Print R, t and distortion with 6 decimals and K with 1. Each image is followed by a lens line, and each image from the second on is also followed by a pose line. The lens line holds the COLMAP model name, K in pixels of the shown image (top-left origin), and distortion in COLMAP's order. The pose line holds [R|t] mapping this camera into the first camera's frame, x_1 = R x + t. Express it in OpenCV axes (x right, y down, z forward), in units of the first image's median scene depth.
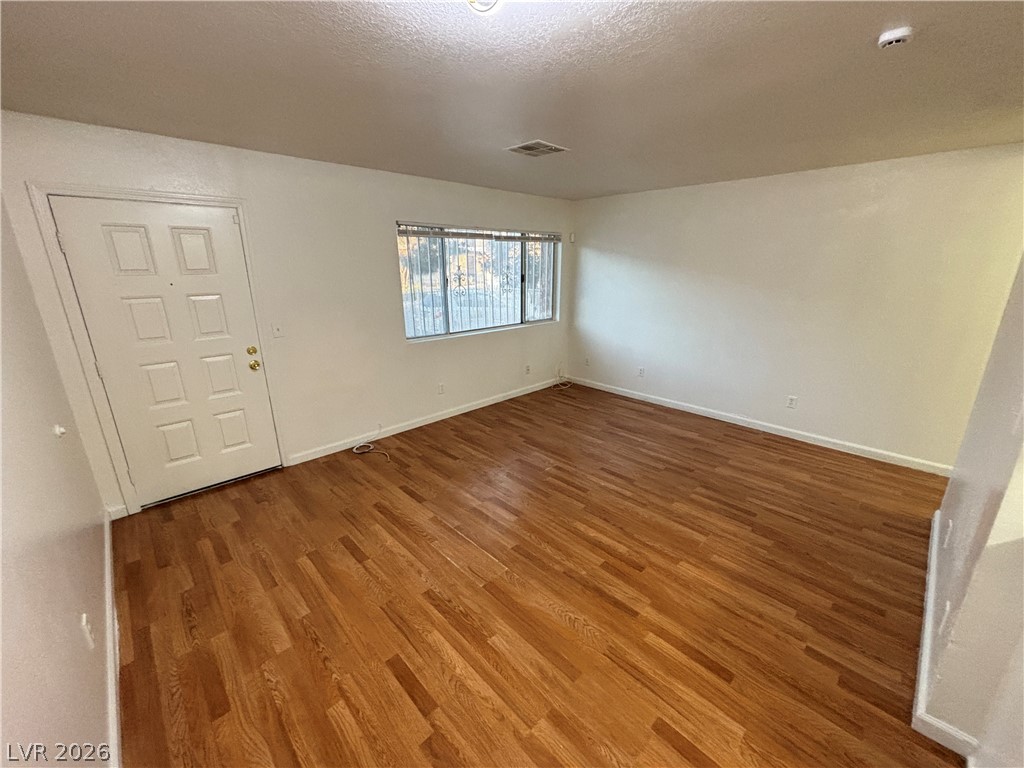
lens RADIAL K [[411.8, 0, 509.2], [0, 411.8, 386.4], [0, 0, 1]] dist [0.005837, -0.000479]
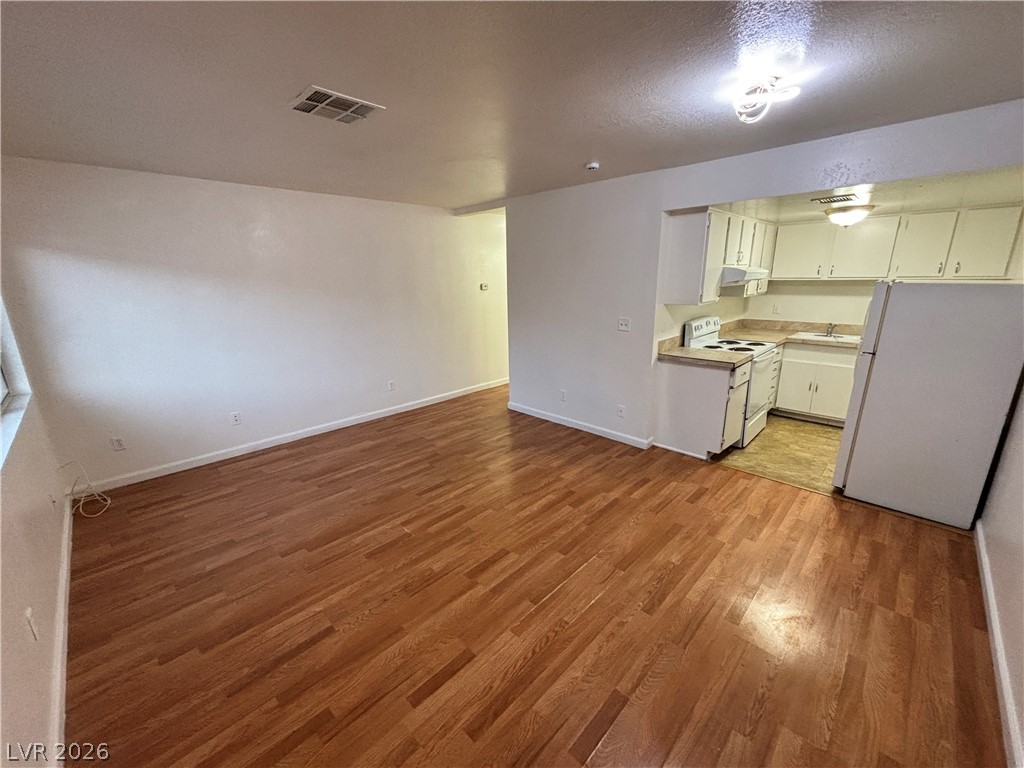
lens RADIAL K [[411.8, 0, 515.4], [0, 411.8, 384.9], [0, 0, 1]] dist [0.005837, -0.000479]
pose [[-0.028428, -0.259550, 0.965311, -0.645971], [0.302485, 0.918191, 0.255789, -0.207785], [-0.952730, 0.299264, 0.052407, 0.722080]]
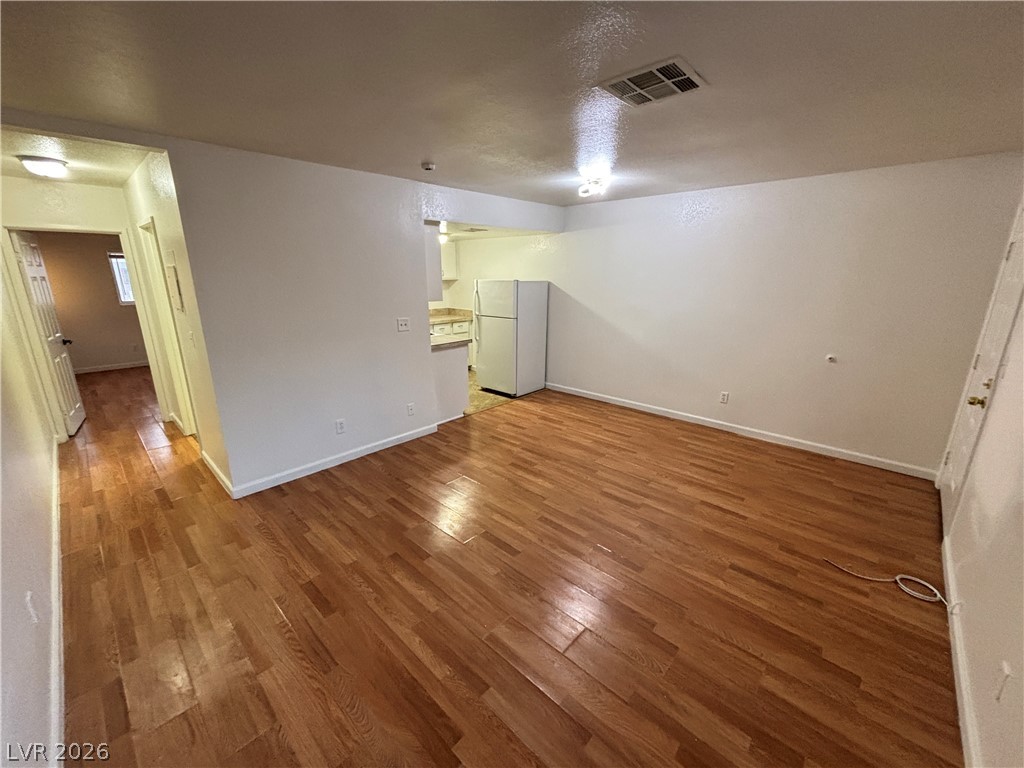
lens RADIAL K [[411.8, 0, 507.1], [0, 411.8, 386.1], [0, 0, 1]] dist [0.005837, -0.000479]
pose [[-0.999048, 0.012618, -0.041763, 0.285774], [-0.011664, 0.845170, 0.534370, -0.463549], [0.042039, 0.534348, -0.844219, 1.555900]]
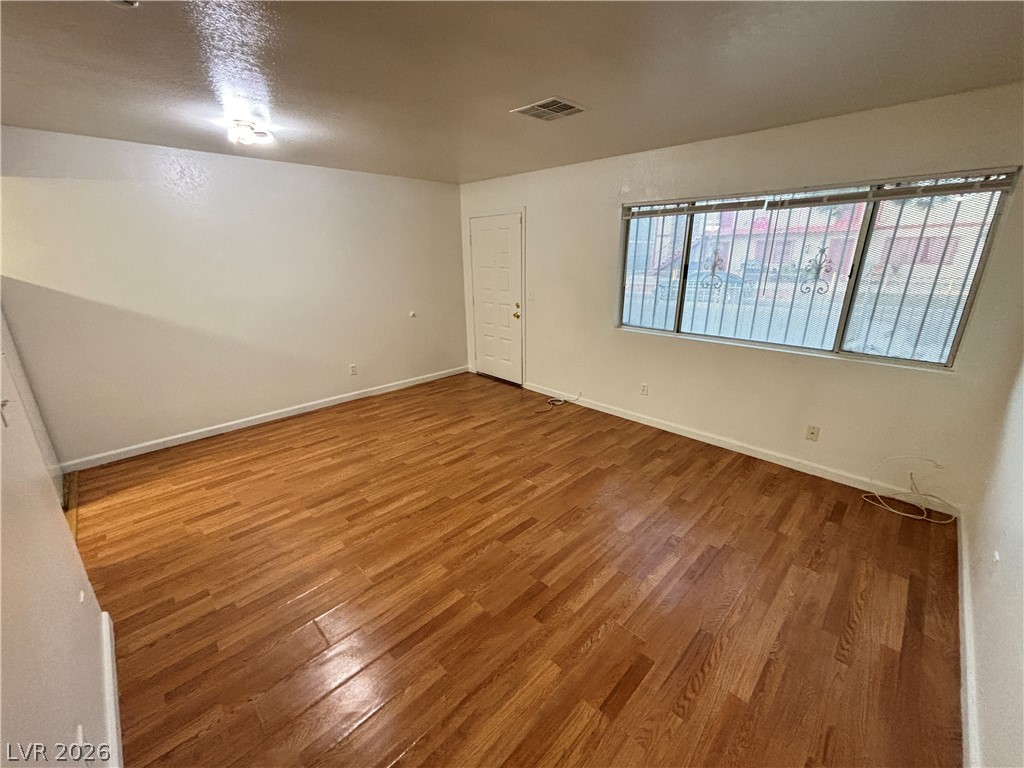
lens RADIAL K [[411.8, 0, 515.1], [0, 411.8, 386.8], [0, 0, 1]] dist [0.005837, -0.000479]
pose [[0.018428, 0.313675, -0.949352, 0.931813], [-0.279189, 0.913358, 0.296363, -0.256001], [0.960059, 0.259588, 0.104406, 0.881855]]
